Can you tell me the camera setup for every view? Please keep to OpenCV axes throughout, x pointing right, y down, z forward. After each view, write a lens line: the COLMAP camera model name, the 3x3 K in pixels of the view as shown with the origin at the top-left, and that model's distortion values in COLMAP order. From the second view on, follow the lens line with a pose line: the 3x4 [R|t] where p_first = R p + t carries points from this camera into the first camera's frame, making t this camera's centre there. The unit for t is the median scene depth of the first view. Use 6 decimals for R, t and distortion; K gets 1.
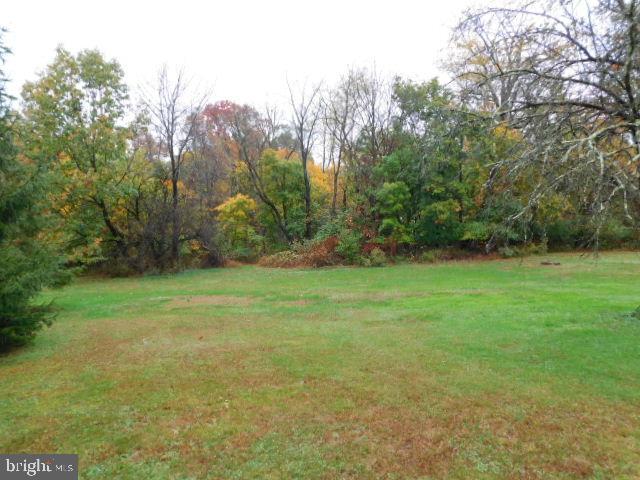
lens RADIAL K [[457.1, 0, 320.6], [0, 457.1, 235.7], [0, 0, 1]] dist [-0.052180, 0.067712]
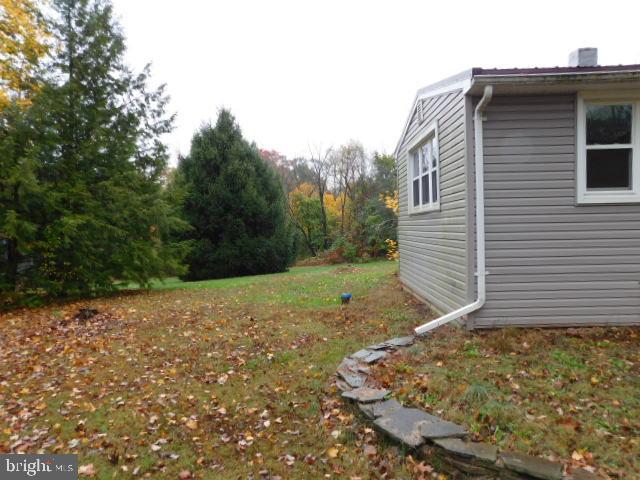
lens RADIAL K [[457.1, 0, 319.8], [0, 457.1, 240.1], [0, 0, 1]] dist [-0.052180, 0.067712]
pose [[0.998922, -0.032733, -0.032907, 0.004877], [0.031953, 0.999202, -0.023972, 0.013341], [0.033666, 0.022894, 0.999171, -0.696654]]
